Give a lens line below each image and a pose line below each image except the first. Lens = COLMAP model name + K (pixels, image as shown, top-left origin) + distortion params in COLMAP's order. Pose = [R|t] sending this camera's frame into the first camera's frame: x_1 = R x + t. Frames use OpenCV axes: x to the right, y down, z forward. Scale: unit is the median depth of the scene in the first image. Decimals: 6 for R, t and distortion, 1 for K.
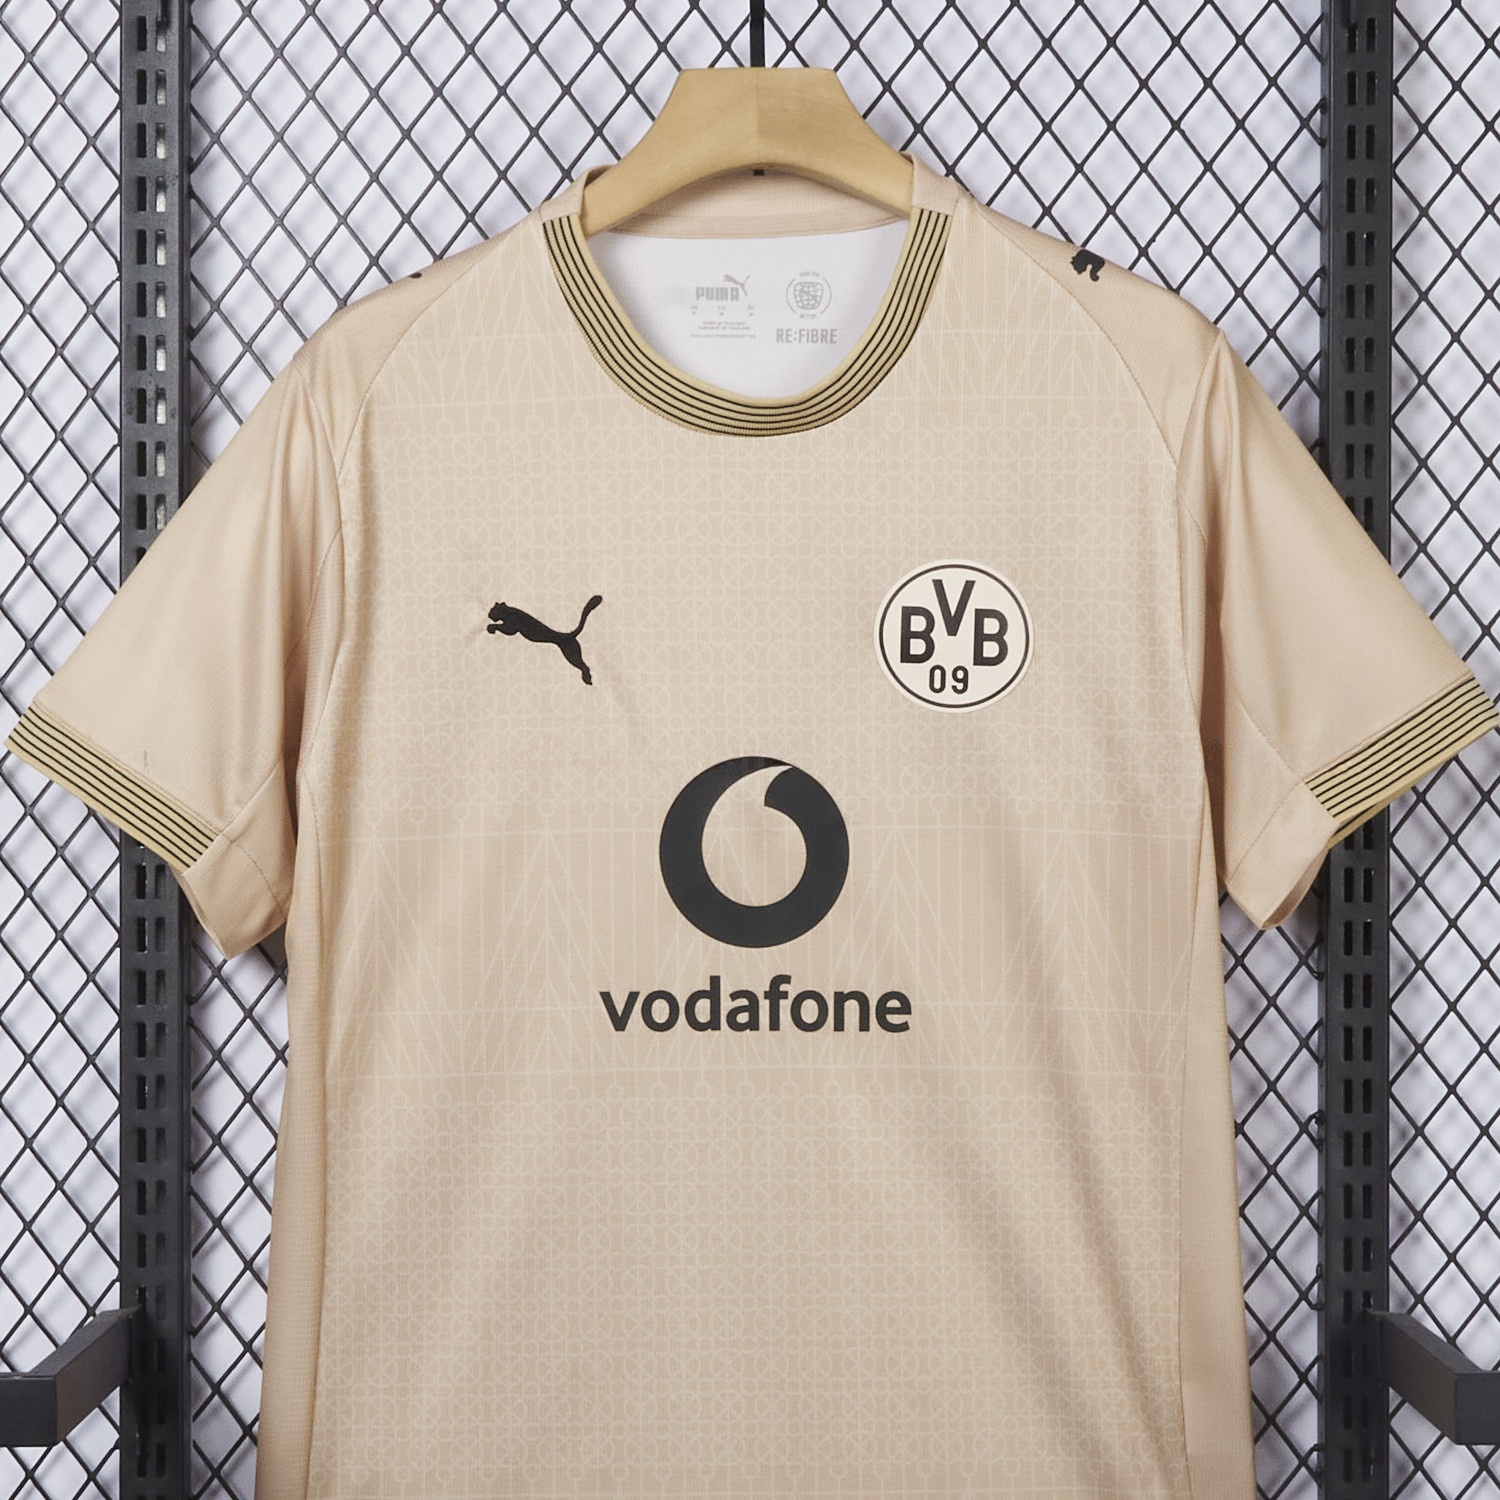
lens RADIAL K [[4279.6, 0, 750.0], [0, 4279.6, 750.0], [0, 0, 1]] dist [0.060404, -0.944927]
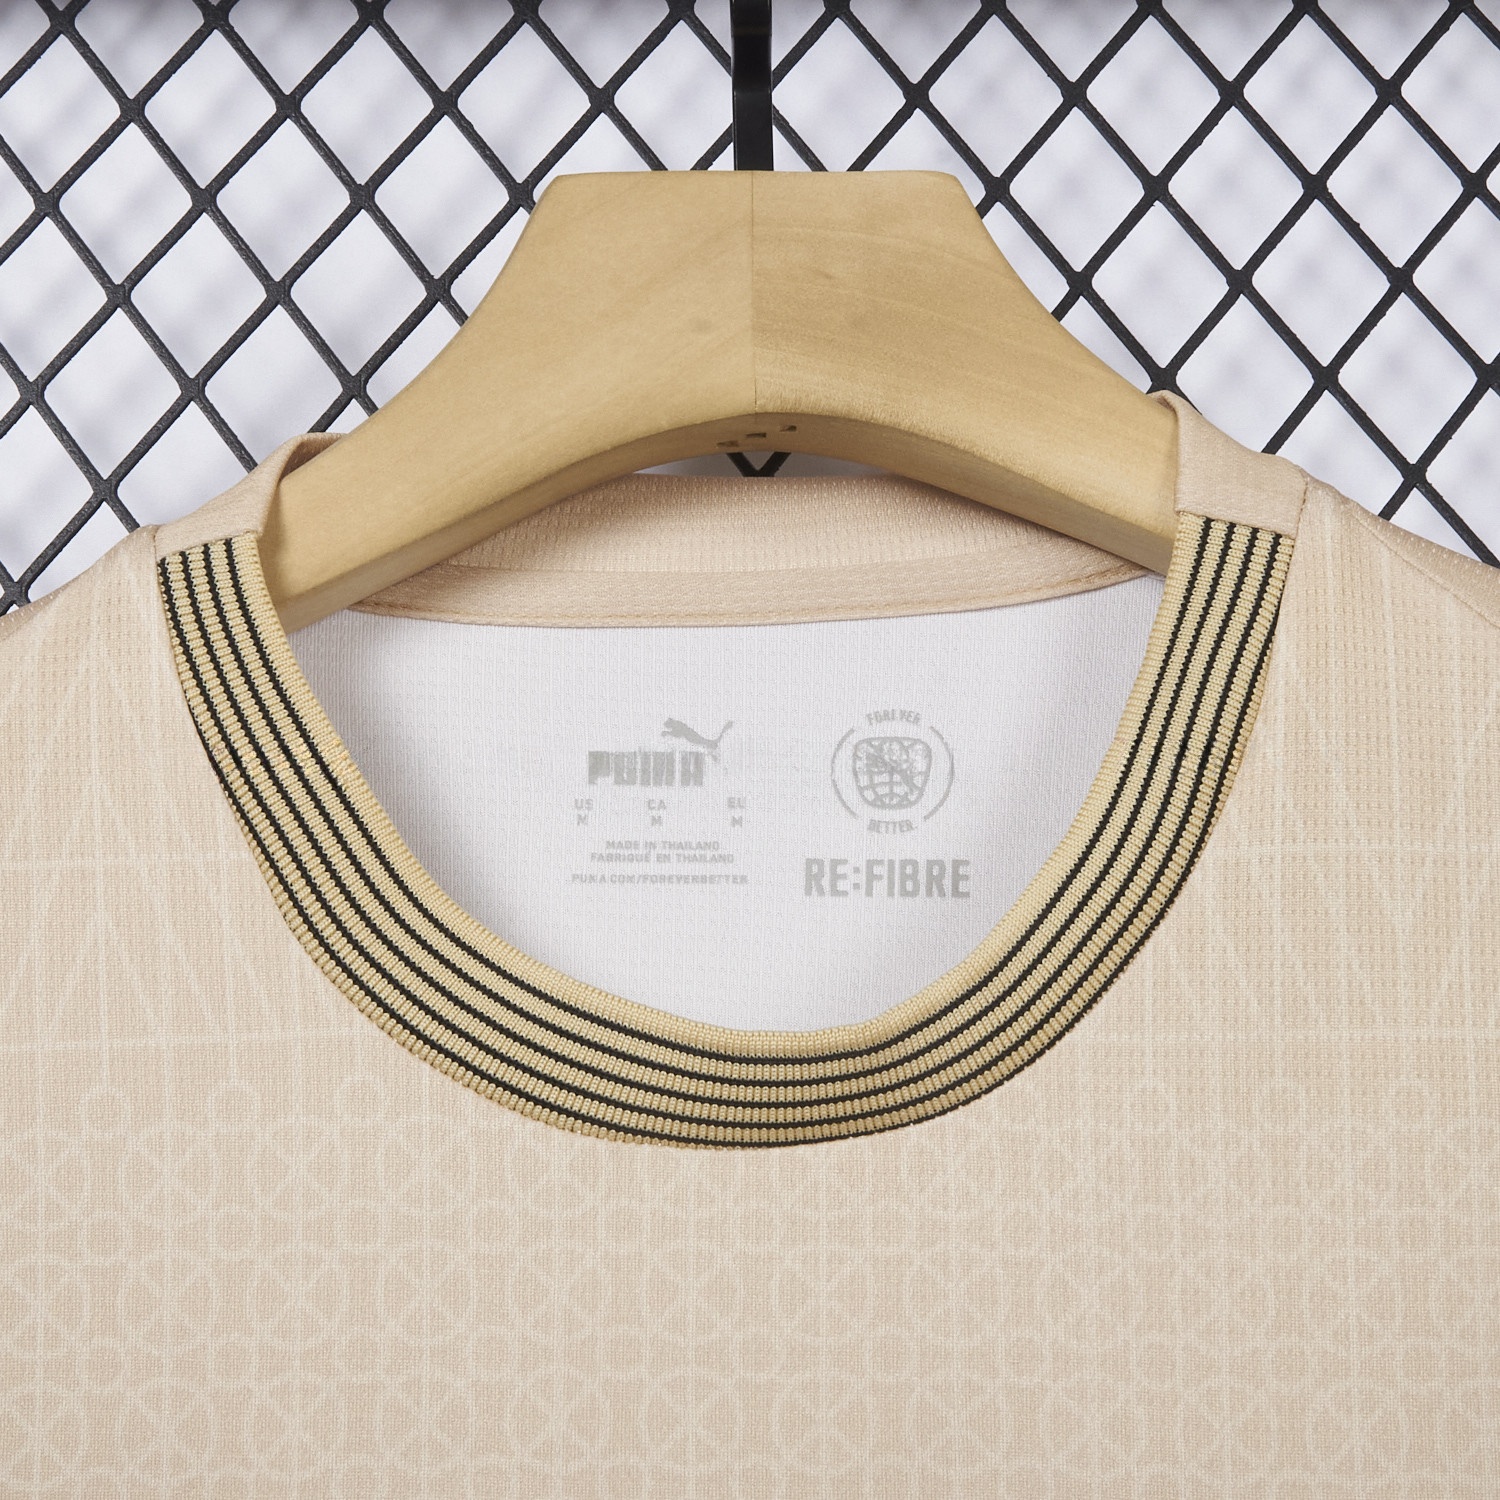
lens RADIAL K [[2860.3, 0, 744.7], [0, 2860.3, 869.1], [0, 0, 1]] dist [-0.000299, -0.119442]
pose [[0.999845, -0.001394, -0.017547, 0.005369], [-0.002151, 0.979709, -0.200412, -0.048859], [0.017470, 0.200419, 0.979554, 0.766826]]
